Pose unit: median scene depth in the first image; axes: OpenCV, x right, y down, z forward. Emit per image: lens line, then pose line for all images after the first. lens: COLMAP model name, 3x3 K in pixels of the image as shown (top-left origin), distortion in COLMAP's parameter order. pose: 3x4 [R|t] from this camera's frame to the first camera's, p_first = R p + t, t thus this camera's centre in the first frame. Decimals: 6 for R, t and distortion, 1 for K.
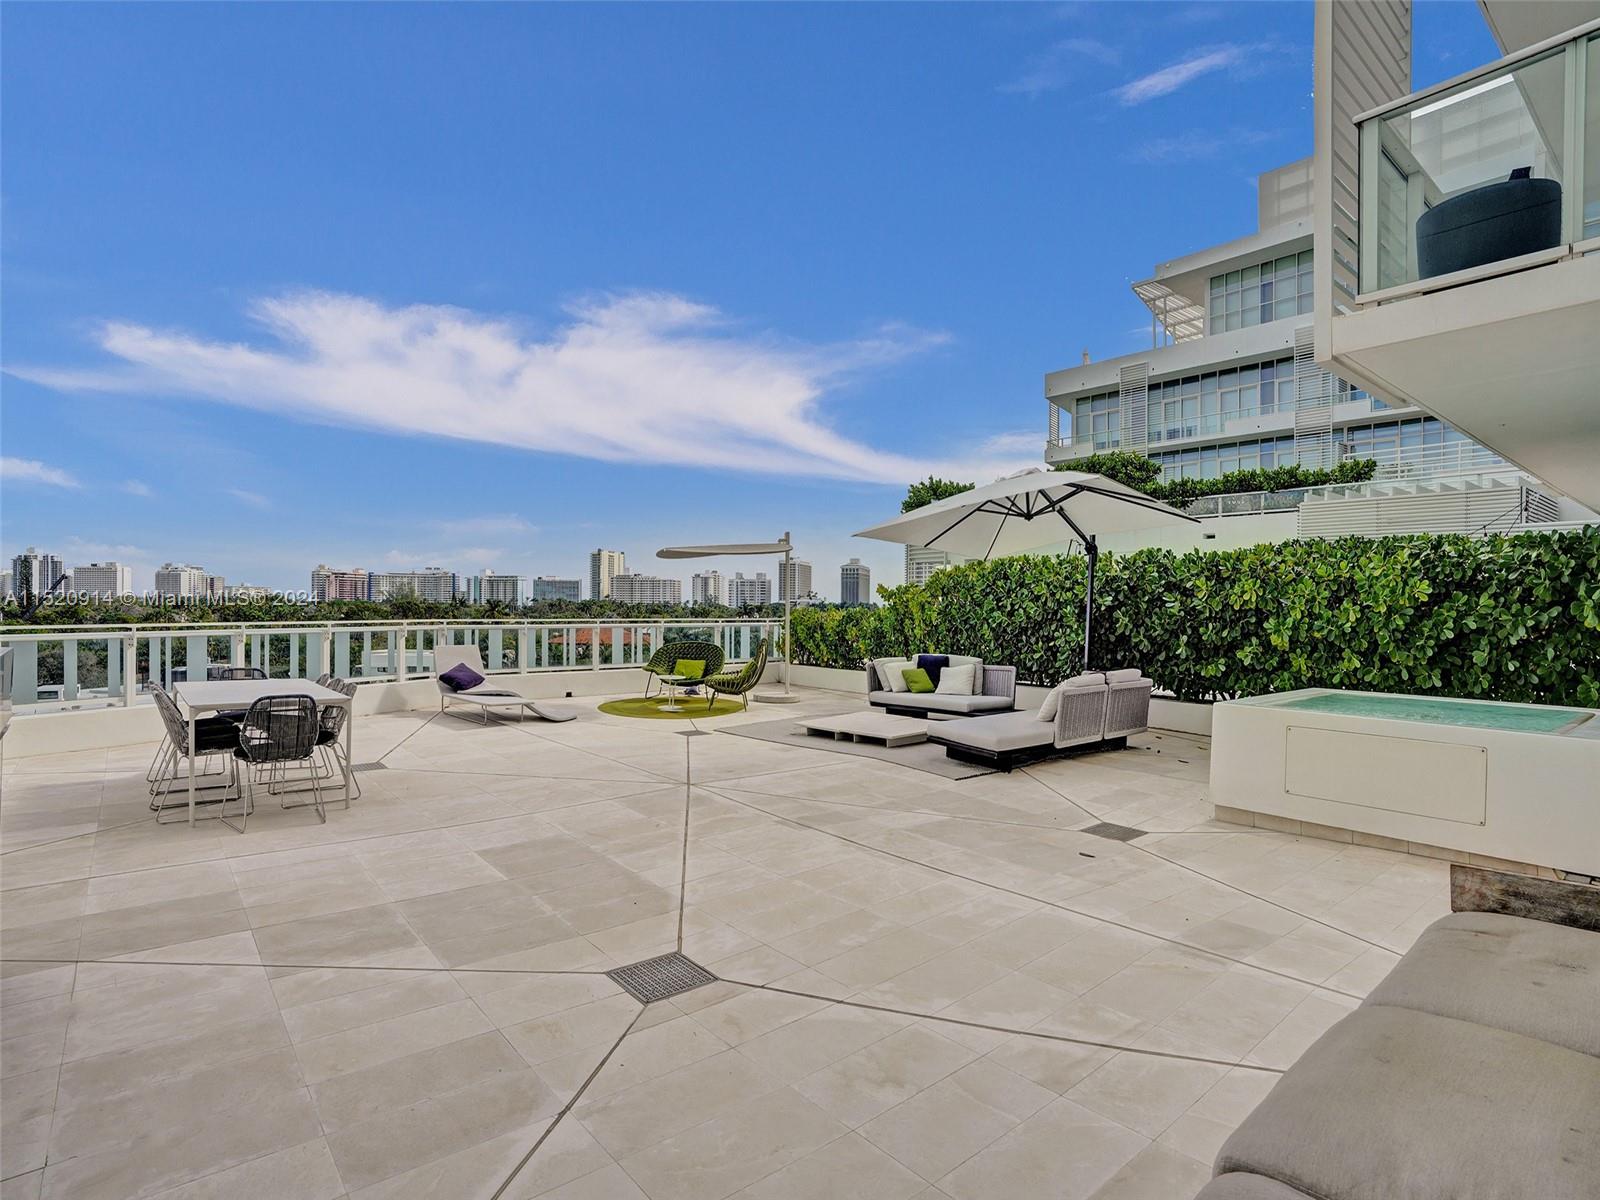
lens RADIAL K [[825.1, 0, 800.0], [0, 825.1, 600.0], [0, 0, 1]] dist [-0.003746, -0.000449]
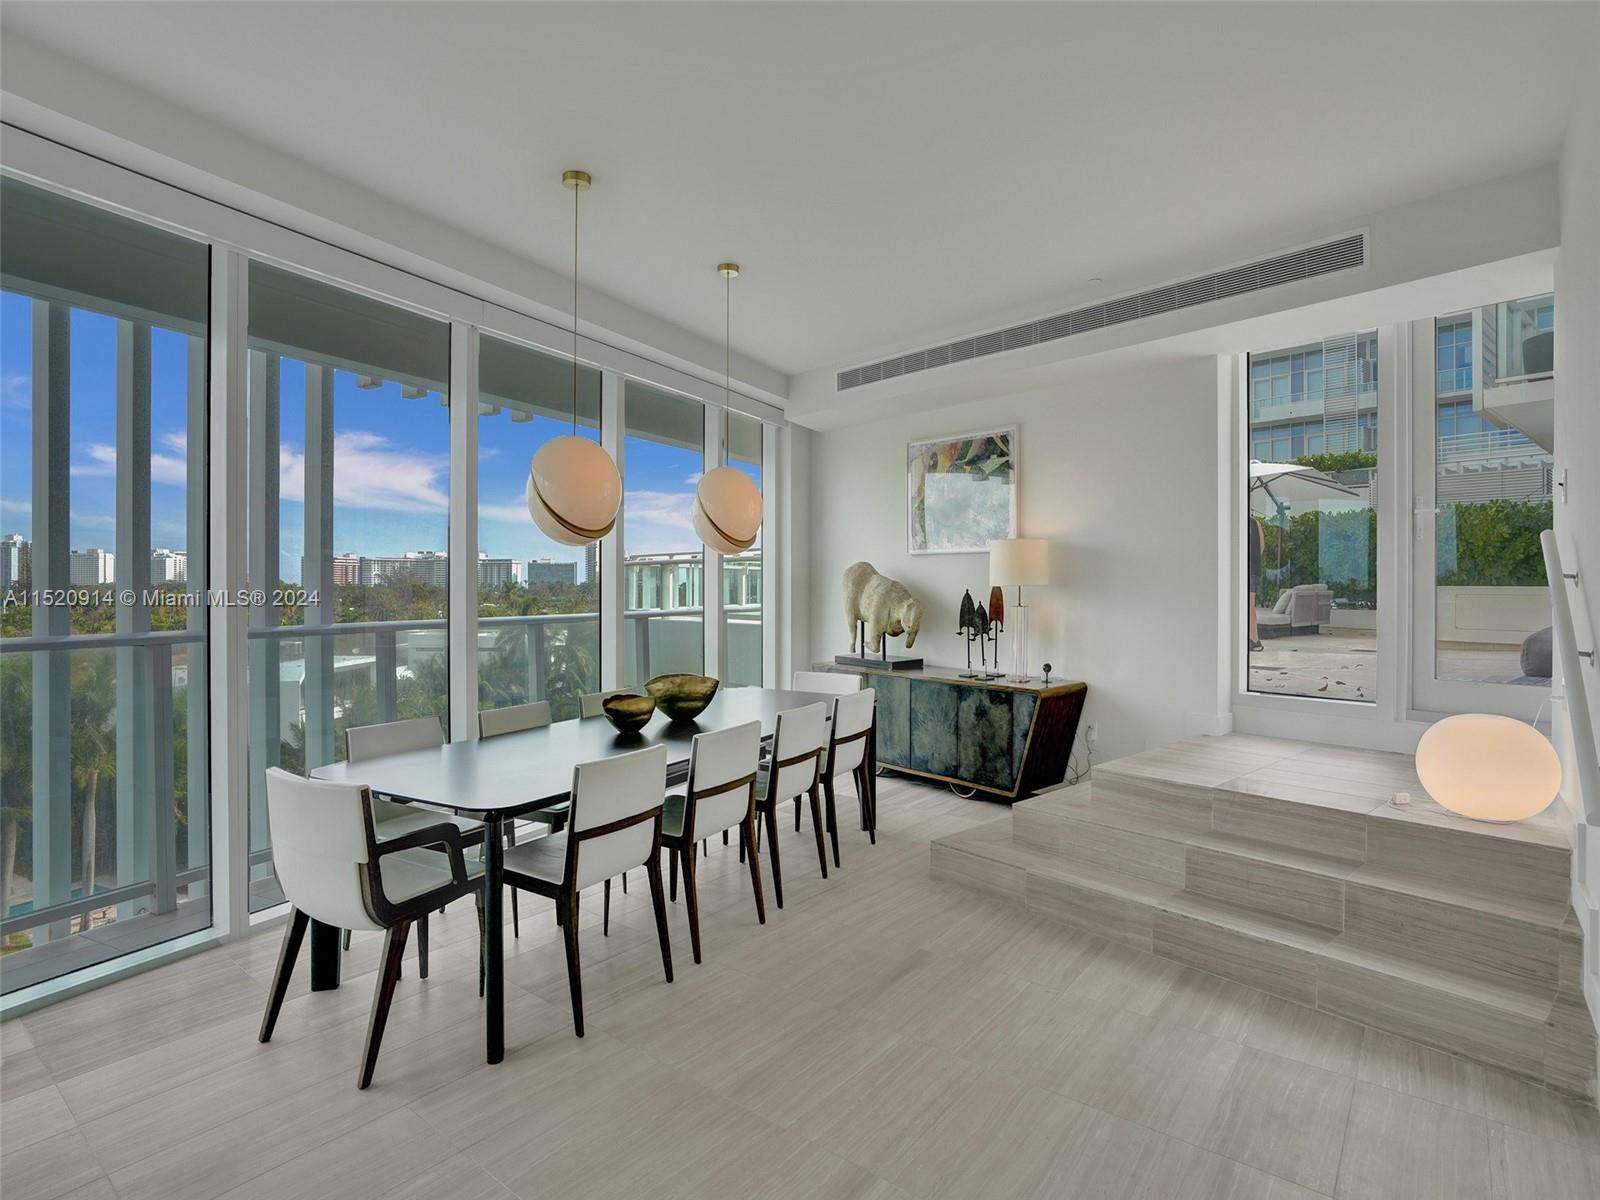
lens RADIAL K [[839.4, 0, 800.0], [0, 839.4, 600.0], [0, 0, 1]] dist [0.004252, 0.000422]
pose [[0.999574, -0.011833, 0.026667, -0.154806], [0.011264, 0.999708, 0.021390, 0.015401], [-0.026913, -0.021081, 0.999415, -0.146239]]
